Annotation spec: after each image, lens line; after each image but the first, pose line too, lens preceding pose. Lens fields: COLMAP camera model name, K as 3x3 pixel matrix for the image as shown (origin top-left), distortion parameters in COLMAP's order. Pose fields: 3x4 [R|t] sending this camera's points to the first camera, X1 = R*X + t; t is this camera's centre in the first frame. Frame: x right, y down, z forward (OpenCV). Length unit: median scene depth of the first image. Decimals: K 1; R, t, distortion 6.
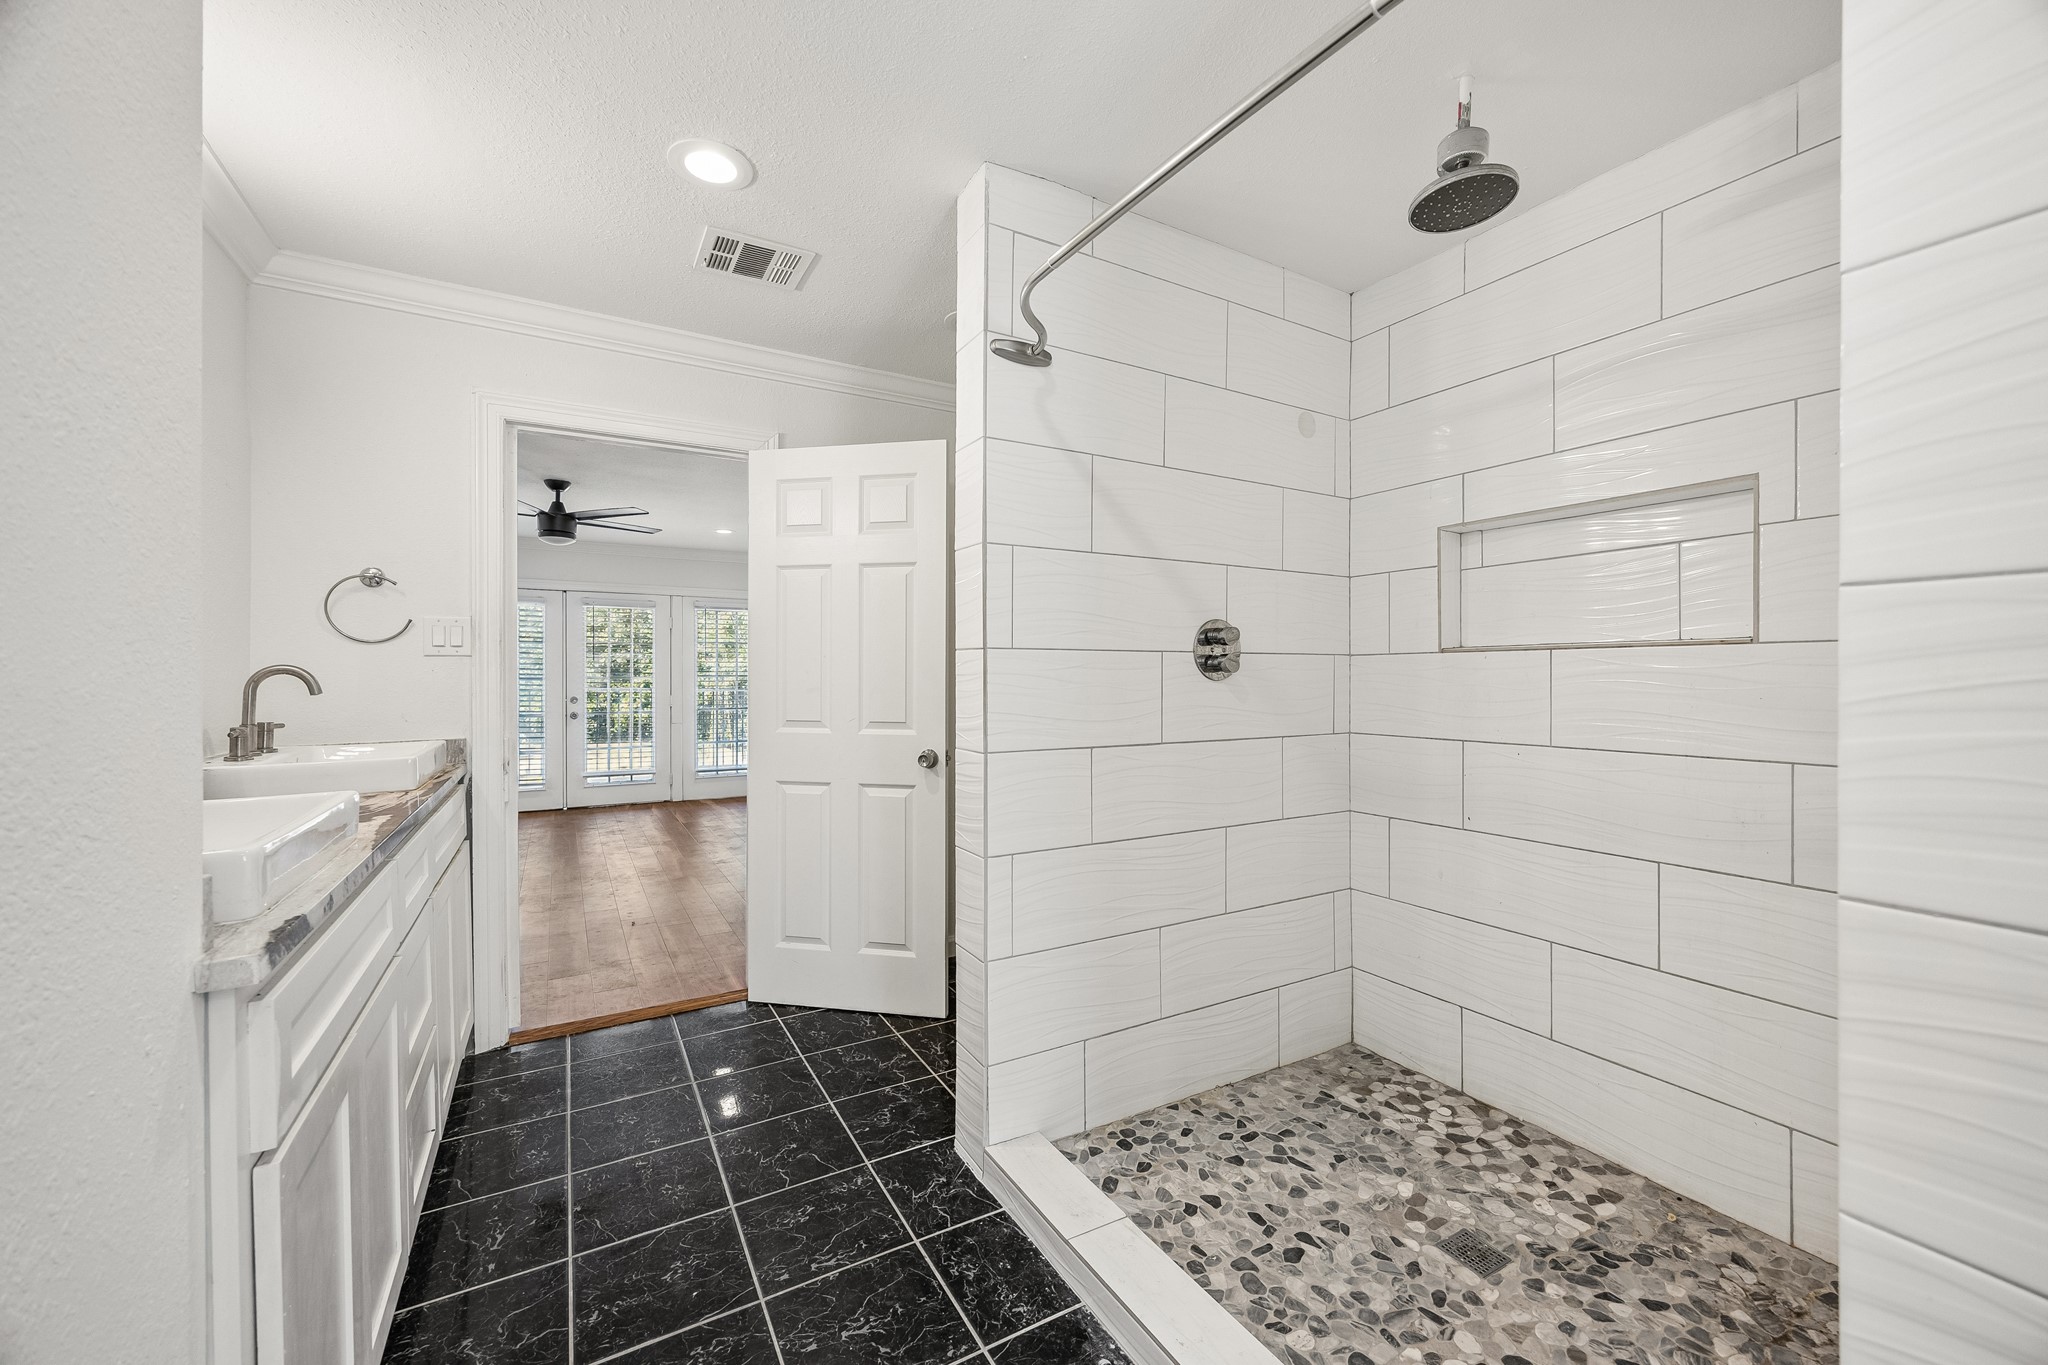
lens RADIAL K [[794.4, 0, 1031.6], [0, 794.4, 681.2], [0, 0, 1]] dist [-0.003663, -0.000228]
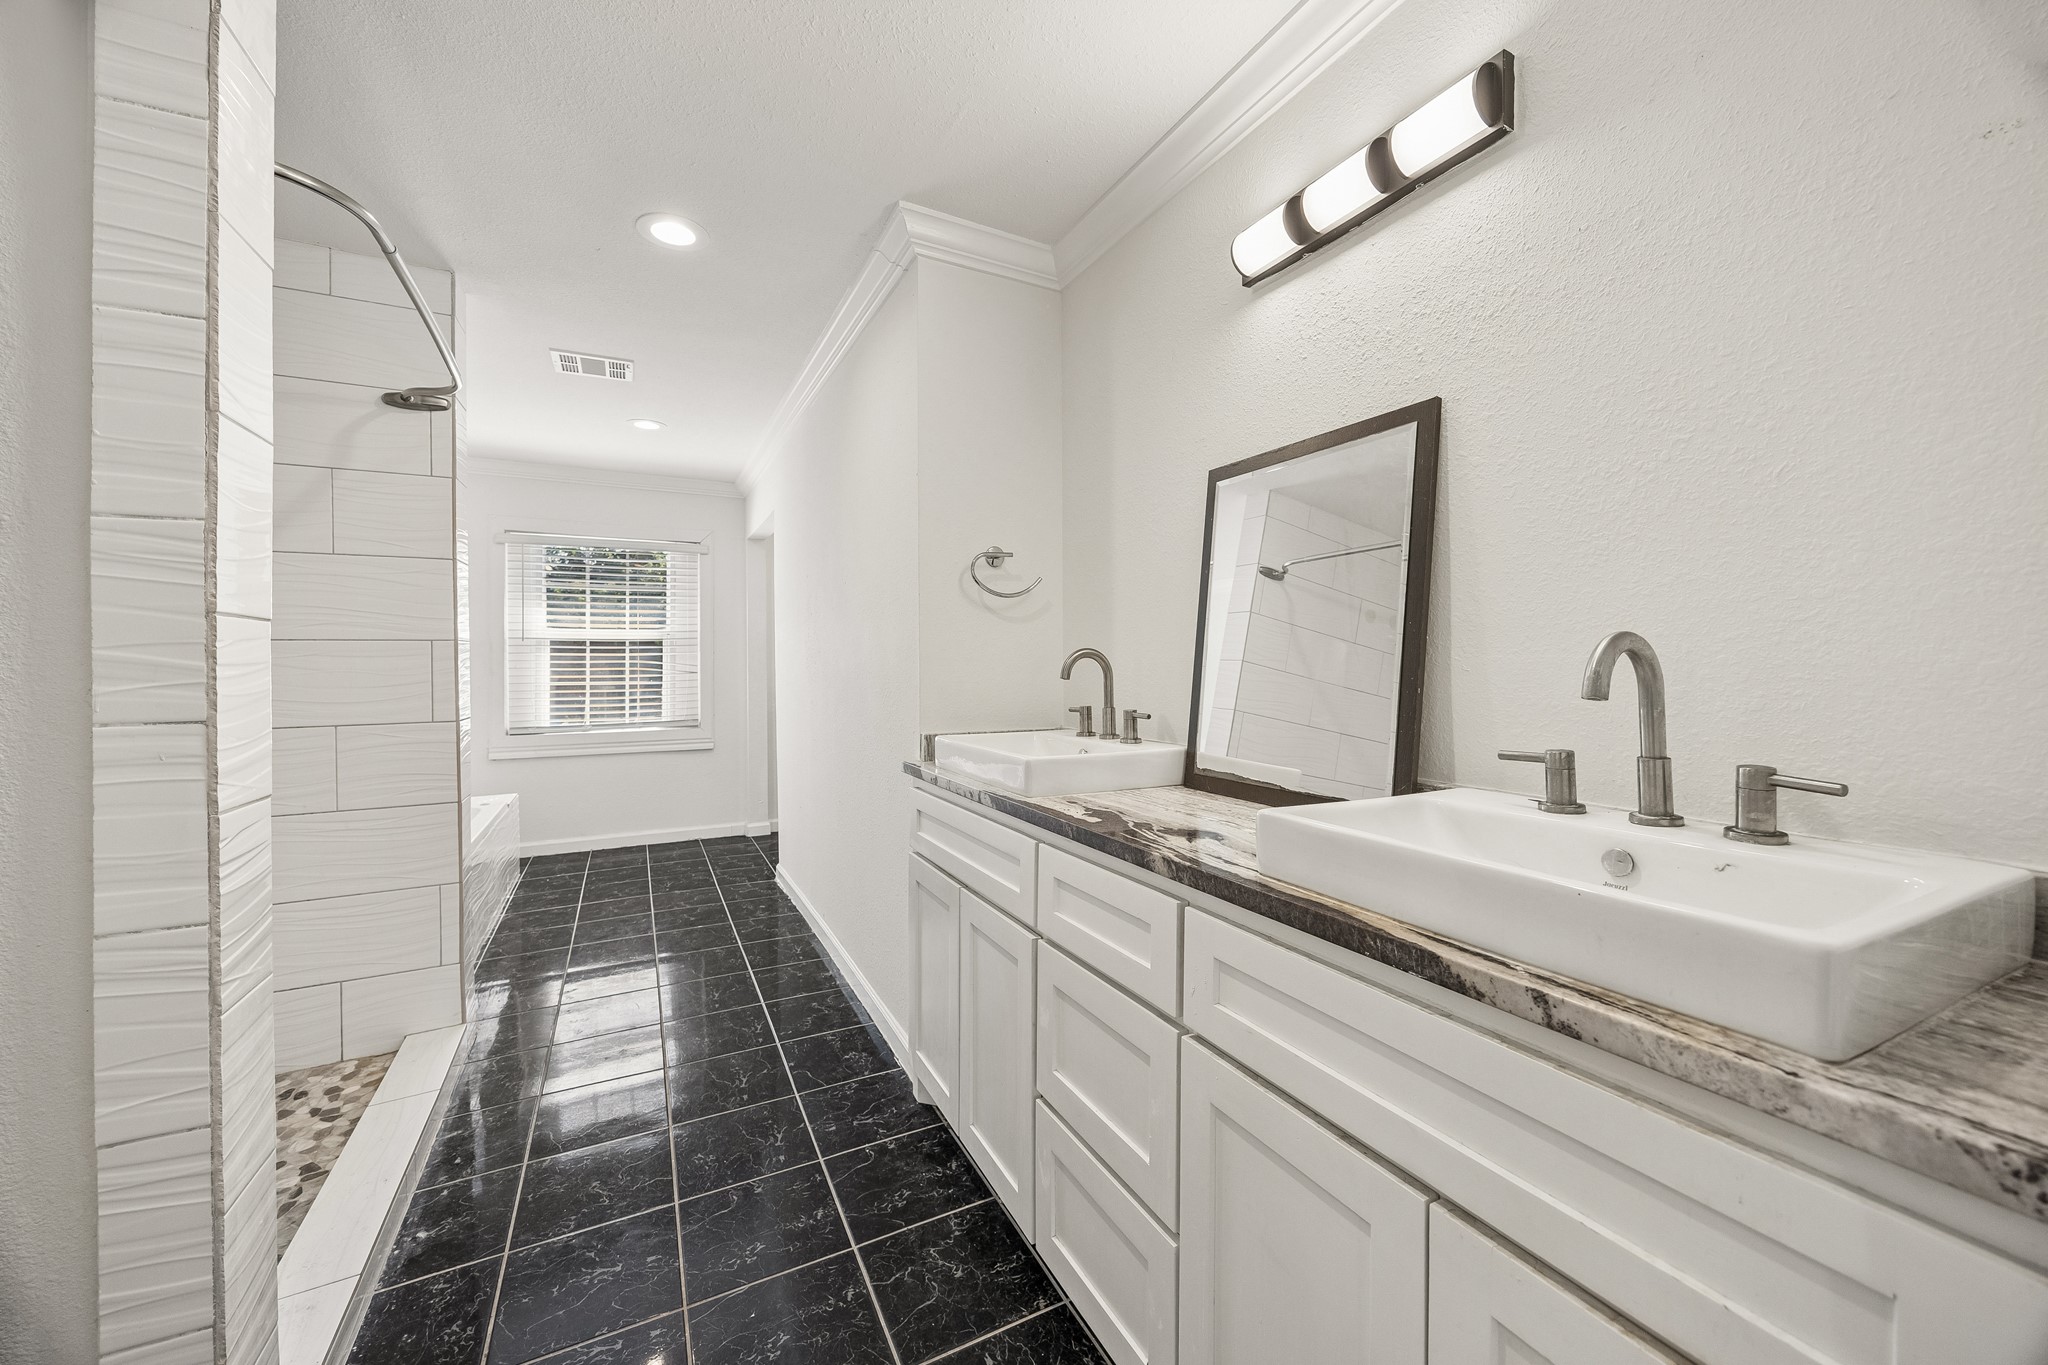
lens RADIAL K [[794.4, 0, 1026.1], [0, 794.4, 666.2], [0, 0, 1]] dist [-0.003663, -0.000228]
pose [[-0.997440, 0.008820, 0.070960, -0.834049], [0.009895, 0.999841, 0.014812, -0.009109], [-0.070818, 0.015476, -0.997369, 1.929886]]
